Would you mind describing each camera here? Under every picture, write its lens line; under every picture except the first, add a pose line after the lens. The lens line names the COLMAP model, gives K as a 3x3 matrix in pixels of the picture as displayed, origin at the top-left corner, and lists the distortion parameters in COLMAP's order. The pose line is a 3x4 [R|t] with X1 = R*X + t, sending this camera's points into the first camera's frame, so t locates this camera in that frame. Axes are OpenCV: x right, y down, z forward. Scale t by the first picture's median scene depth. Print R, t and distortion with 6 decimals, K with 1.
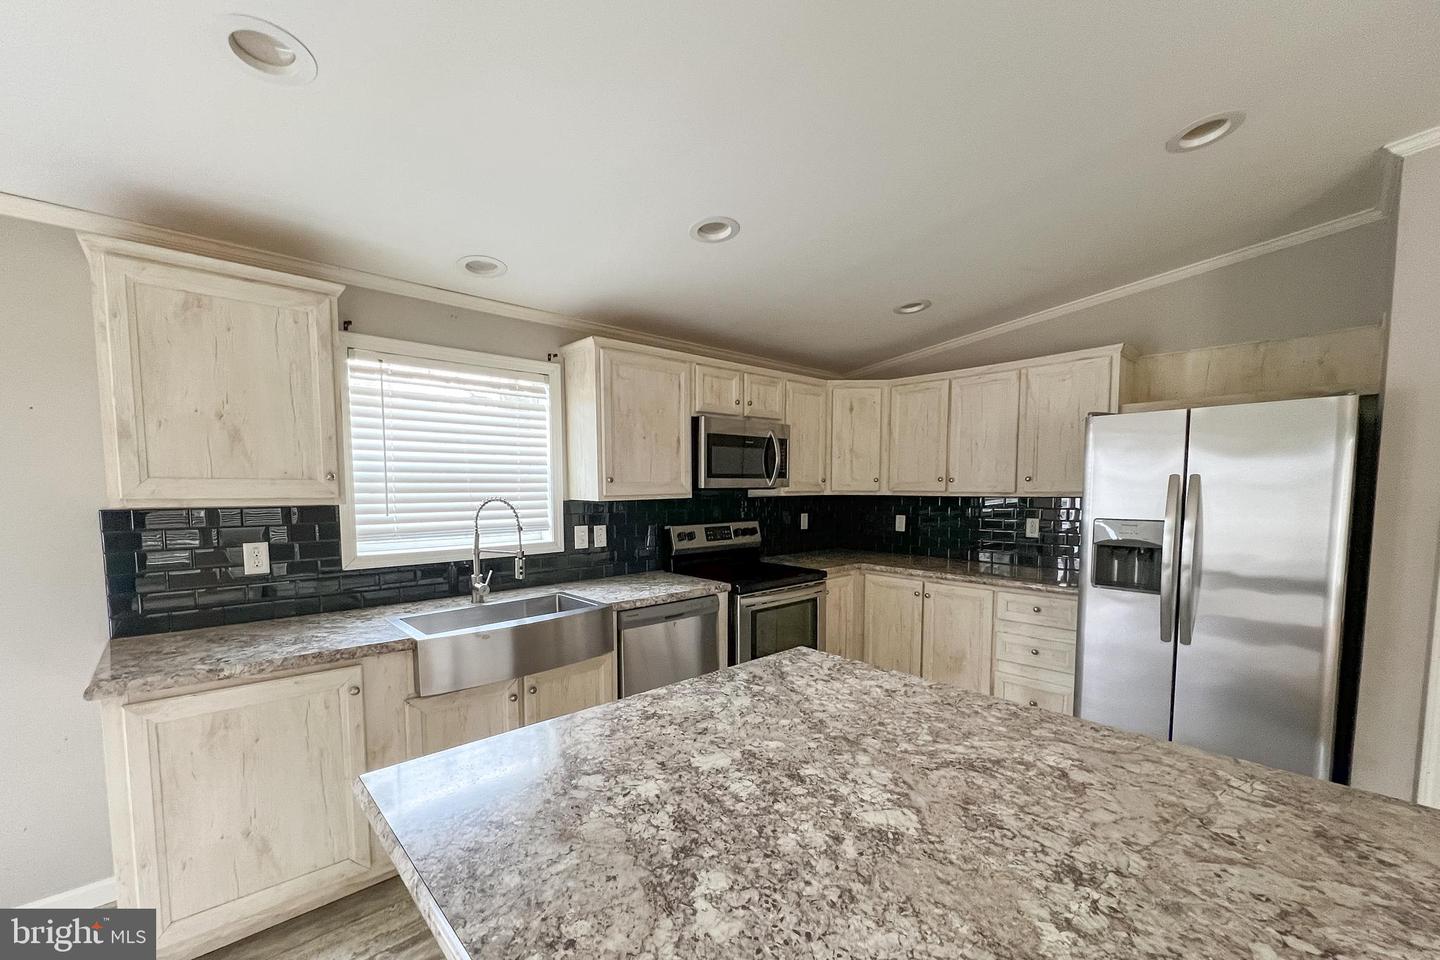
lens RADIAL K [[582.6, 0, 721.9], [0, 582.6, 527.6], [0, 0, 1]] dist [-0.001531, 0.000324]
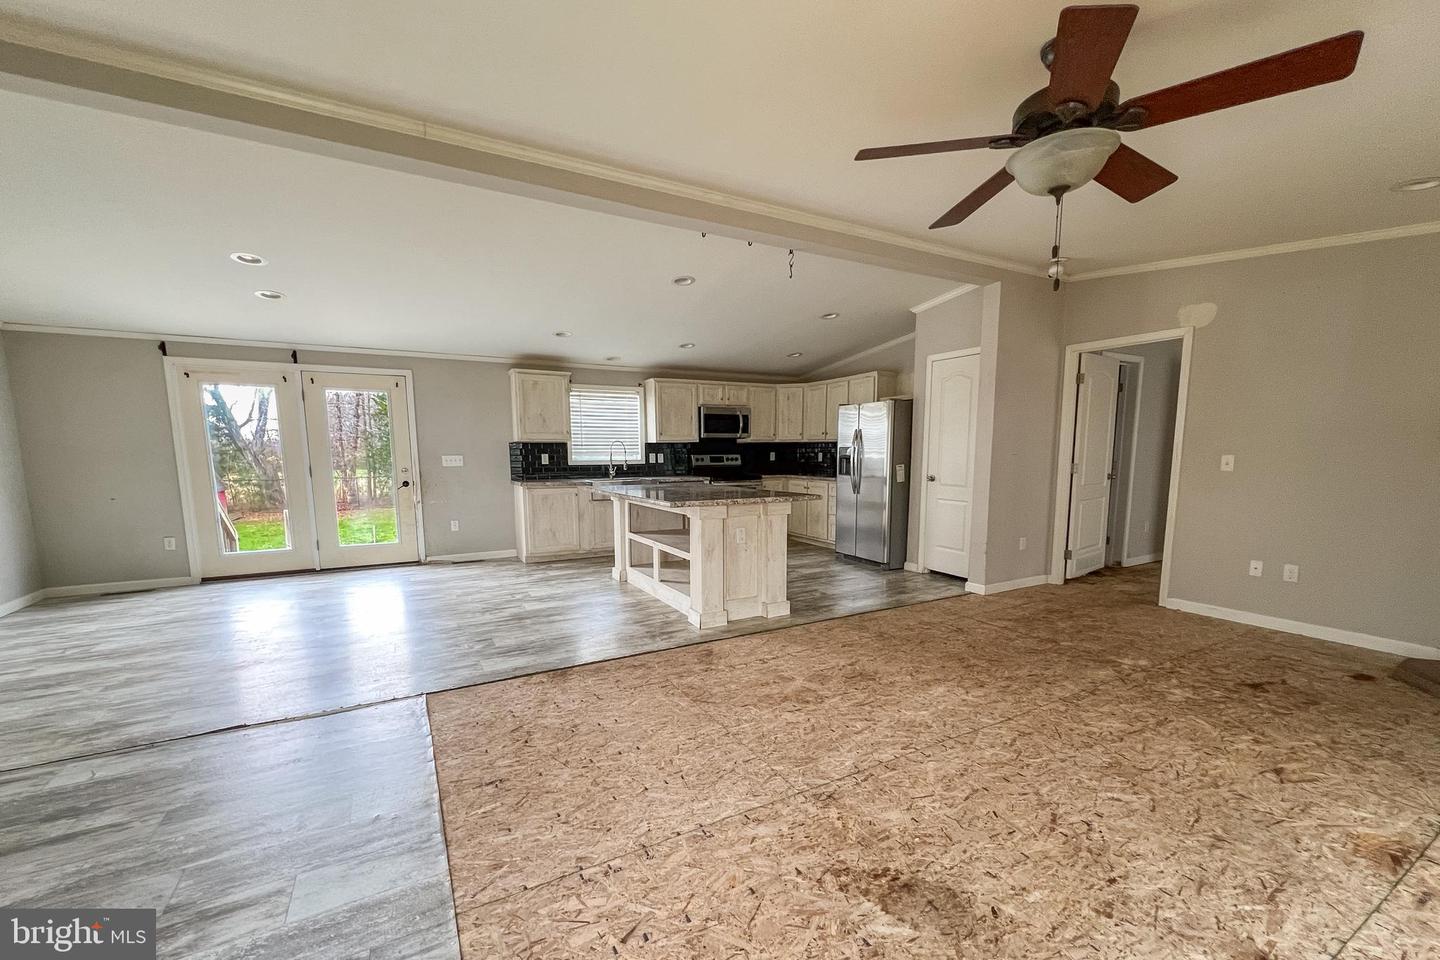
lens RADIAL K [[582.6, 0, 721.9], [0, 582.6, 527.6], [0, 0, 1]] dist [-0.001531, 0.000324]
pose [[0.970364, 0.029423, -0.239850, 0.631330], [-0.014740, 0.997918, 0.062783, 0.148662], [0.241198, -0.057387, 0.968778, -1.299656]]
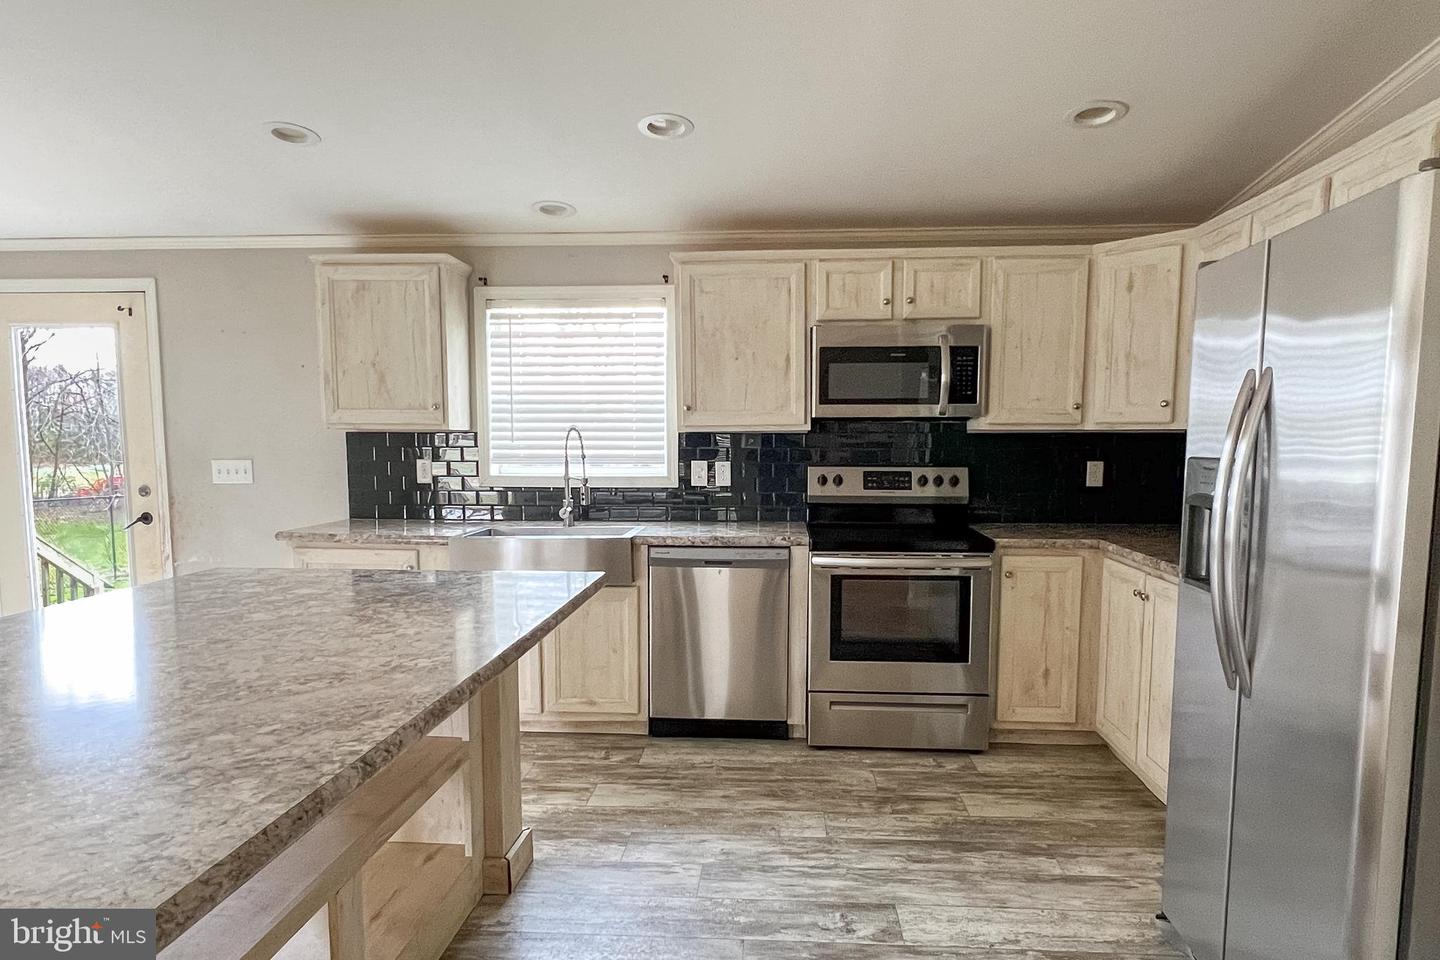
lens RADIAL K [[875.3, 0, 724.1], [0, 875.3, 529.1], [0, 0, 1]] dist [0.001398, -0.002726]
pose [[0.684208, 0.078900, -0.725006, 0.781407], [-0.055646, 0.996880, 0.055973, 0.024557], [0.727161, 0.002047, 0.686464, 0.093894]]
